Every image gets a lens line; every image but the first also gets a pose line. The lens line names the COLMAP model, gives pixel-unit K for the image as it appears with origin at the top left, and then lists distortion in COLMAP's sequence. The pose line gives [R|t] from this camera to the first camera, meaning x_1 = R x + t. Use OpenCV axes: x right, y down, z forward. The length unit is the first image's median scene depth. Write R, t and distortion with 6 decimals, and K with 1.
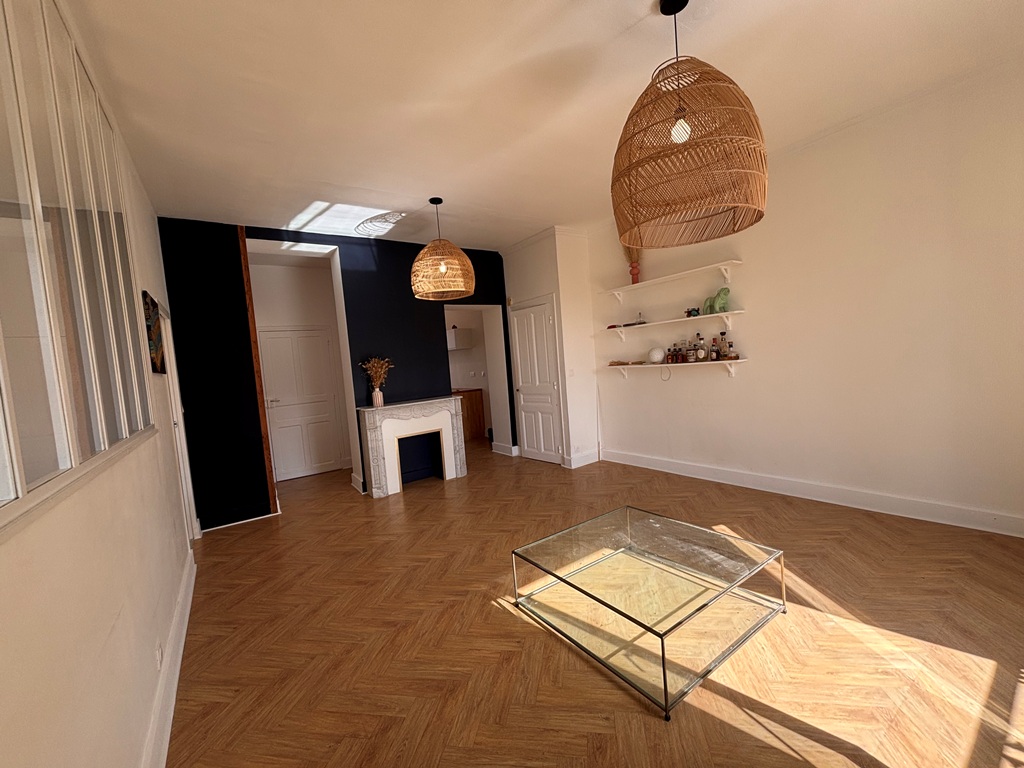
lens RADIAL K [[411.3, 0, 509.5], [0, 411.3, 386.5], [0, 0, 1]] dist [0.010848, -0.002472]
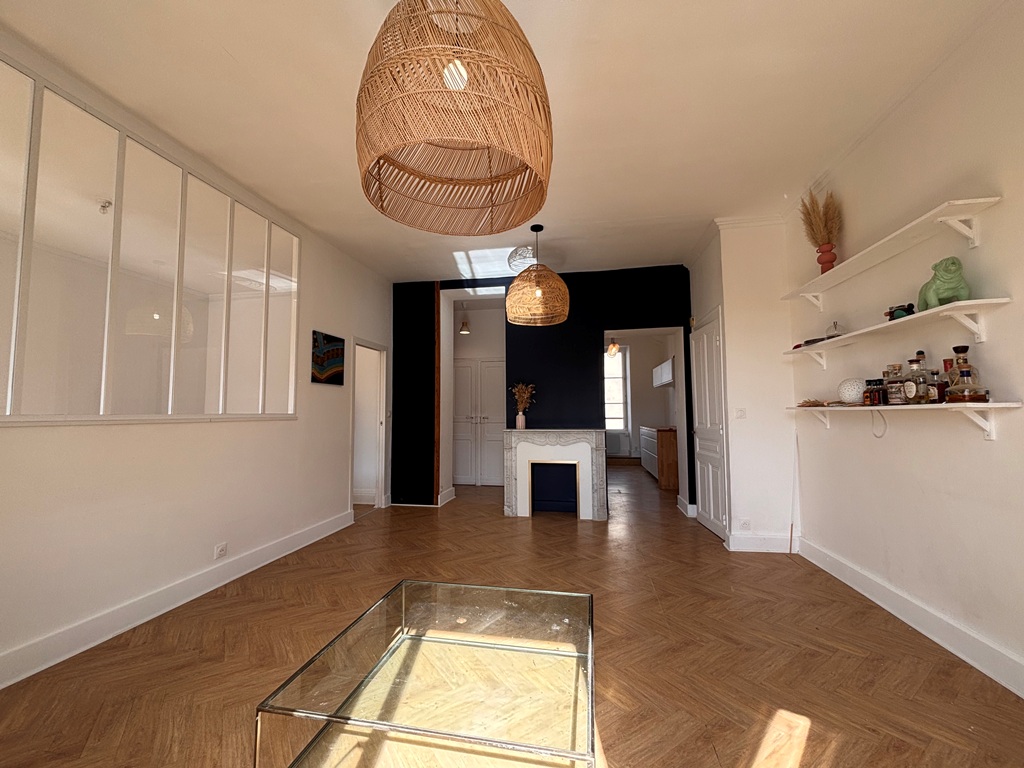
lens RADIAL K [[411.3, 0, 510.8], [0, 411.3, 385.4], [0, 0, 1]] dist [0.010848, -0.002472]
pose [[0.700515, 0.030864, -0.712970, 0.465934], [-0.096839, 0.993934, -0.052121, -0.007033], [0.707037, 0.105555, 0.699255, 0.262918]]
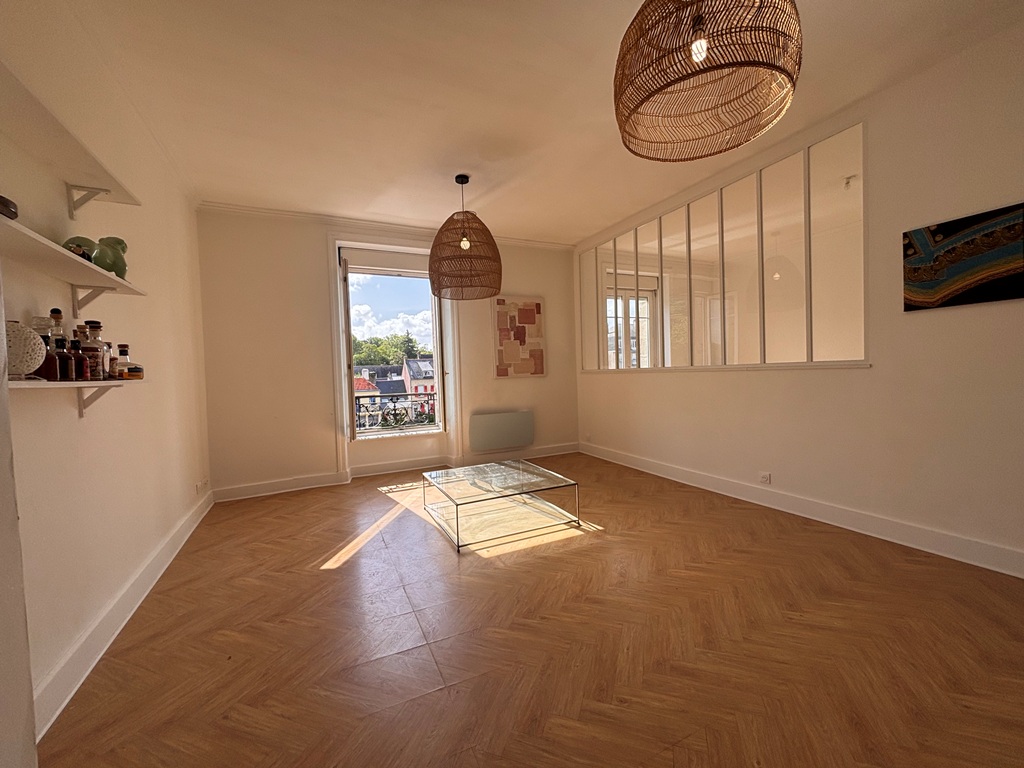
lens RADIAL K [[411.3, 0, 511.7], [0, 411.3, 382.8], [0, 0, 1]] dist [0.010848, -0.002472]
pose [[-0.980462, 0.112297, 0.161506, -0.020968], [0.125453, 0.989360, 0.073679, -0.034043], [-0.151513, 0.092501, -0.984117, 1.318141]]
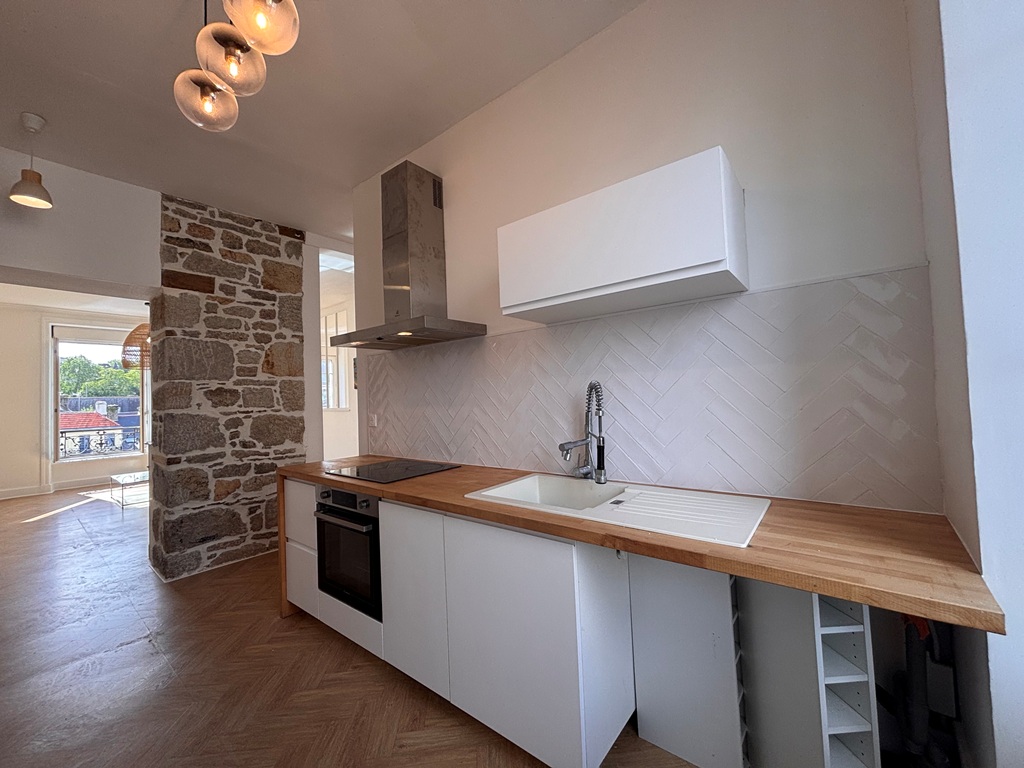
lens RADIAL K [[411.3, 0, 511.3], [0, 411.3, 388.0], [0, 0, 1]] dist [0.010848, -0.002472]
pose [[-0.956069, 0.105843, -0.273367, -0.675063], [0.093761, 0.993966, 0.056930, -0.063222], [0.277743, 0.028798, -0.960224, 2.323281]]
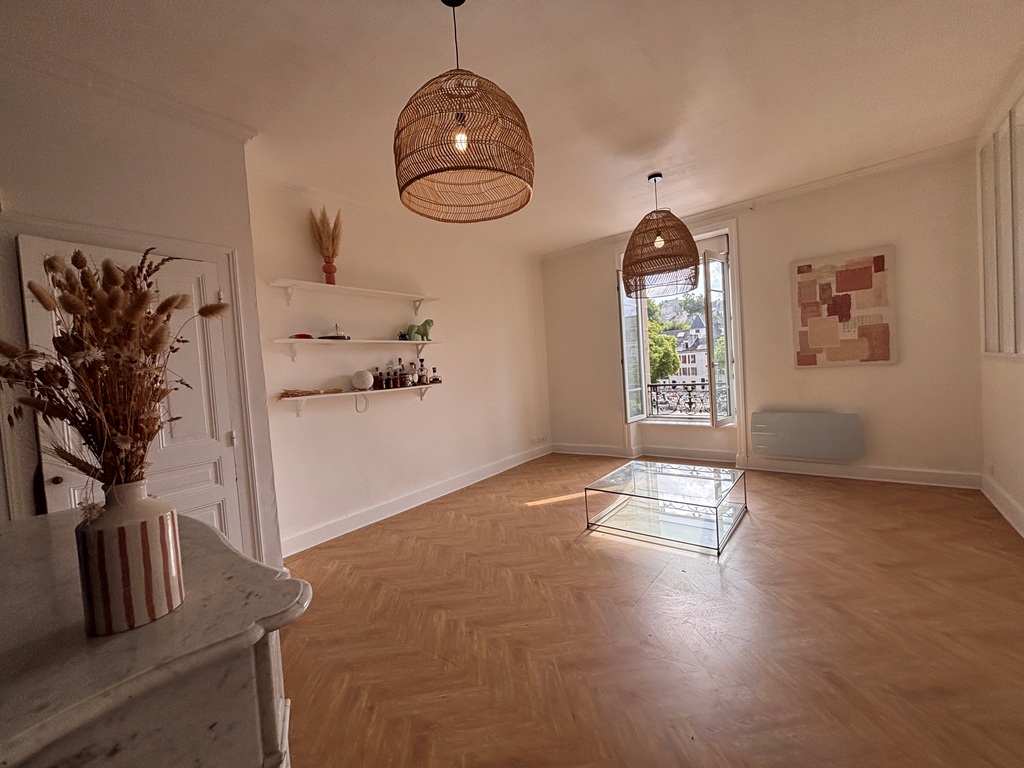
lens RADIAL K [[411.3, 0, 511.8], [0, 411.3, 384.5], [0, 0, 1]] dist [0.010848, -0.002472]
pose [[-0.285262, 0.065854, 0.956185, -0.546238], [0.153184, 0.987945, -0.022342, -0.004193], [-0.946129, 0.140098, -0.291911, 1.033330]]
